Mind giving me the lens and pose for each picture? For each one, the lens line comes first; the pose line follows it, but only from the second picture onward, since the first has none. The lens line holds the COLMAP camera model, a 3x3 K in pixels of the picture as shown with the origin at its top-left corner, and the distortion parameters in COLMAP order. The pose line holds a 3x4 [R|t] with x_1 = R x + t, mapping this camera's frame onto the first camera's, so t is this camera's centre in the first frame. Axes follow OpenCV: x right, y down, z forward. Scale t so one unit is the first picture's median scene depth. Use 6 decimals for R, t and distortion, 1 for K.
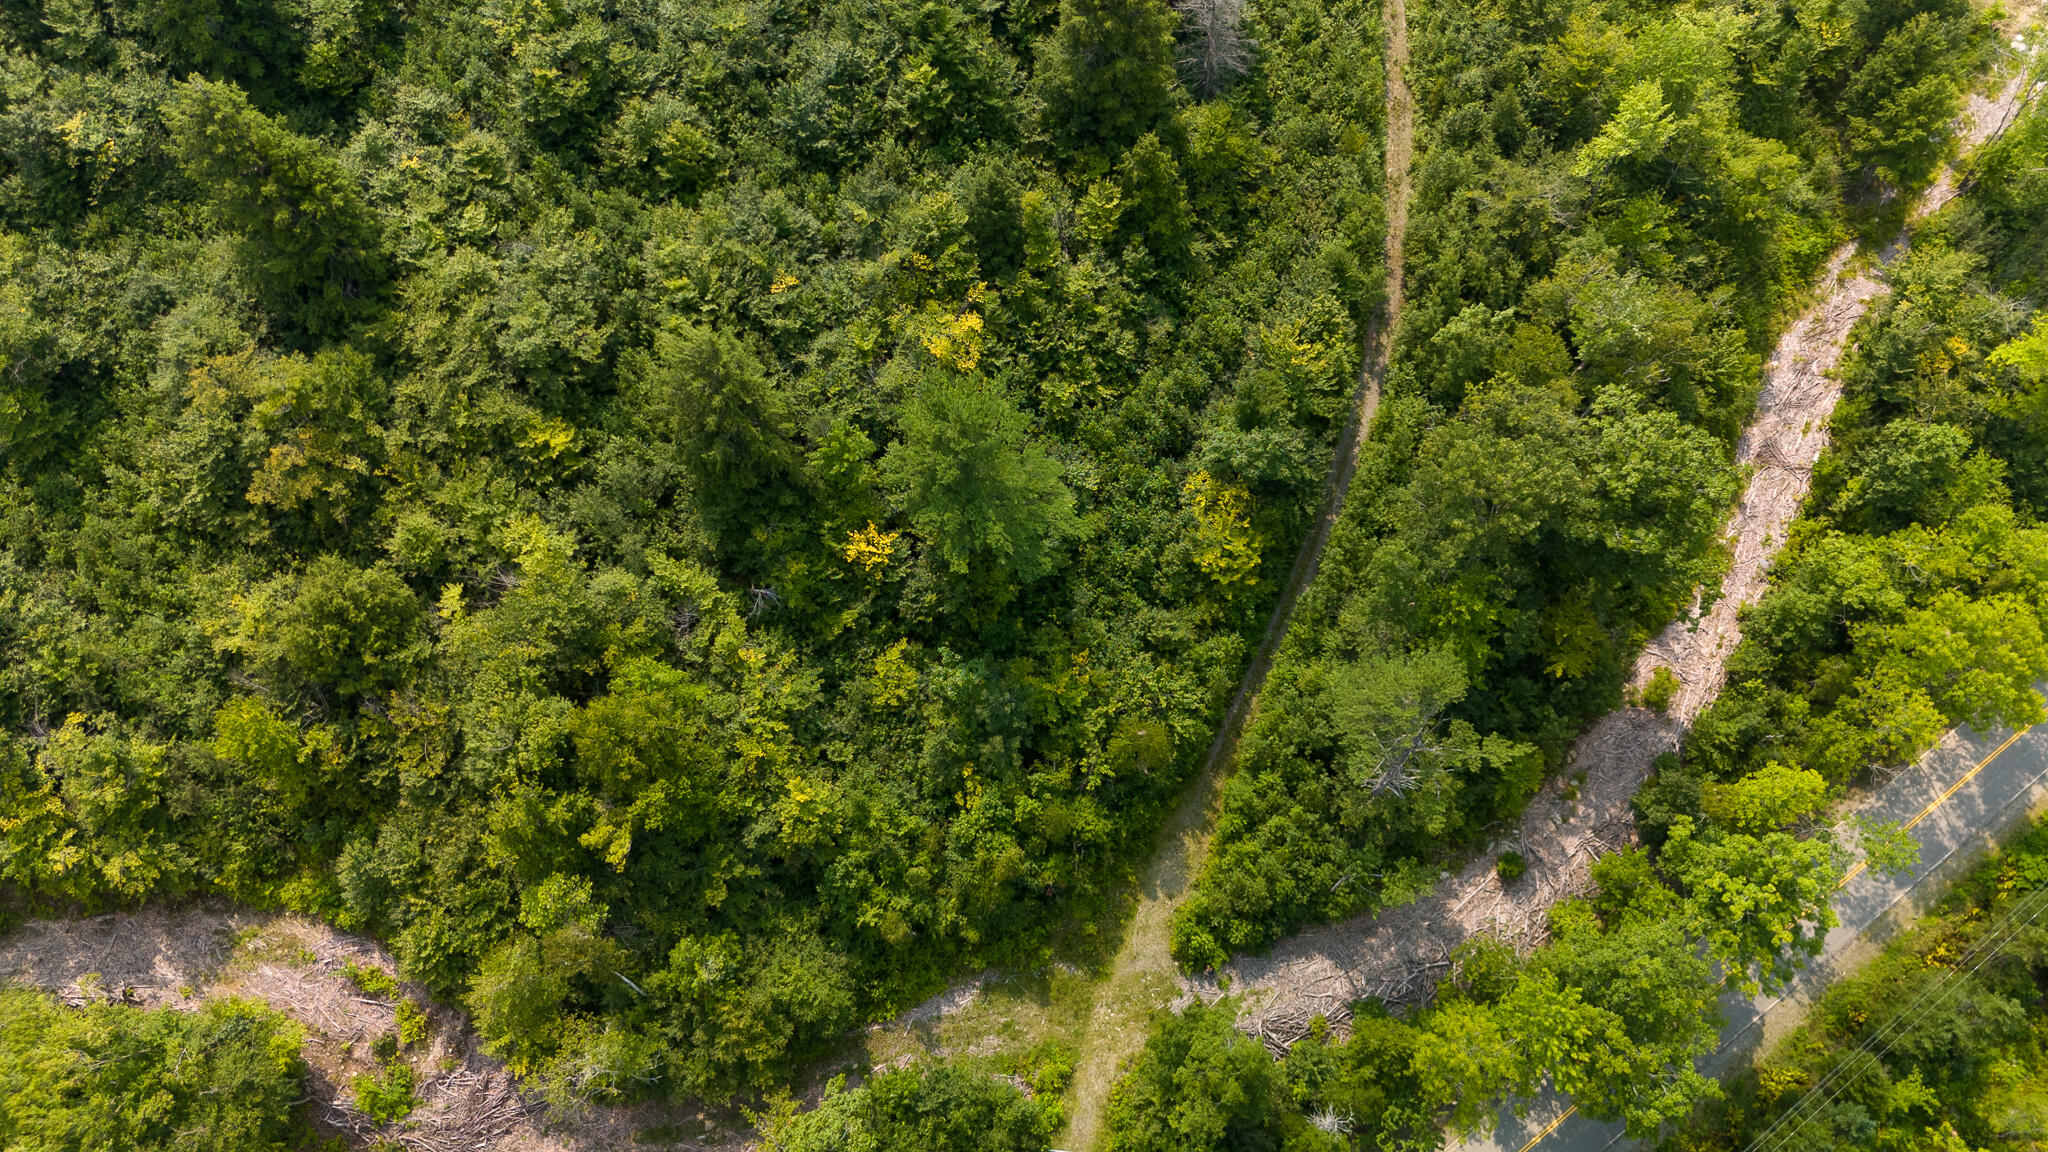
lens RADIAL K [[1508.1, 0, 1018.7], [0, 1508.1, 572.5], [0, 0, 1]] dist [0.109949, -0.131419]
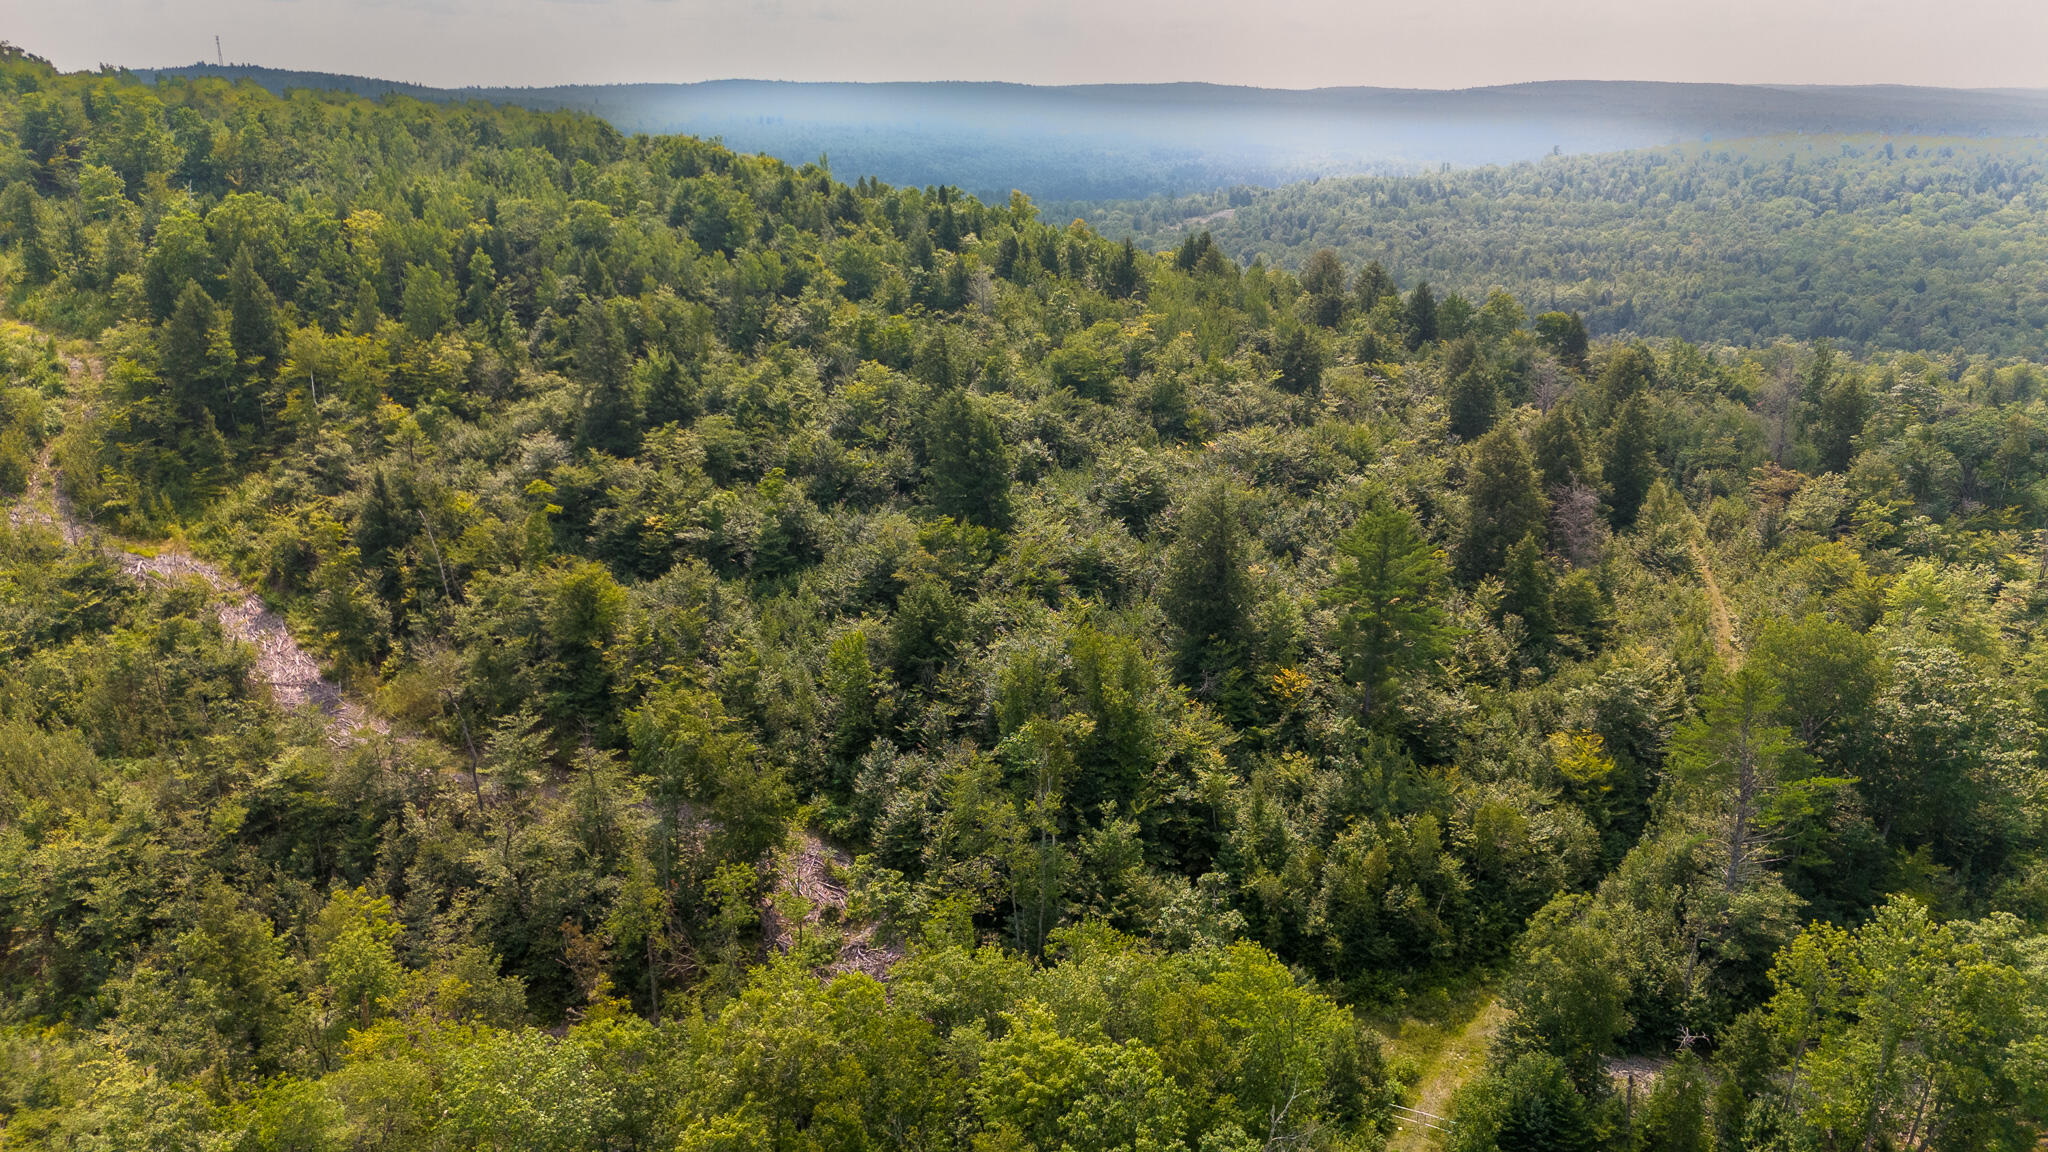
lens RADIAL K [[1500.5, 0, 1022.3], [0, 1500.5, 567.6], [0, 0, 1]] dist [0.084310, -0.086769]
pose [[0.955948, 0.101030, -0.275602, 0.025942], [-0.273527, 0.647307, -0.711461, 0.857216], [0.106521, 0.755504, 0.646426, 0.046001]]
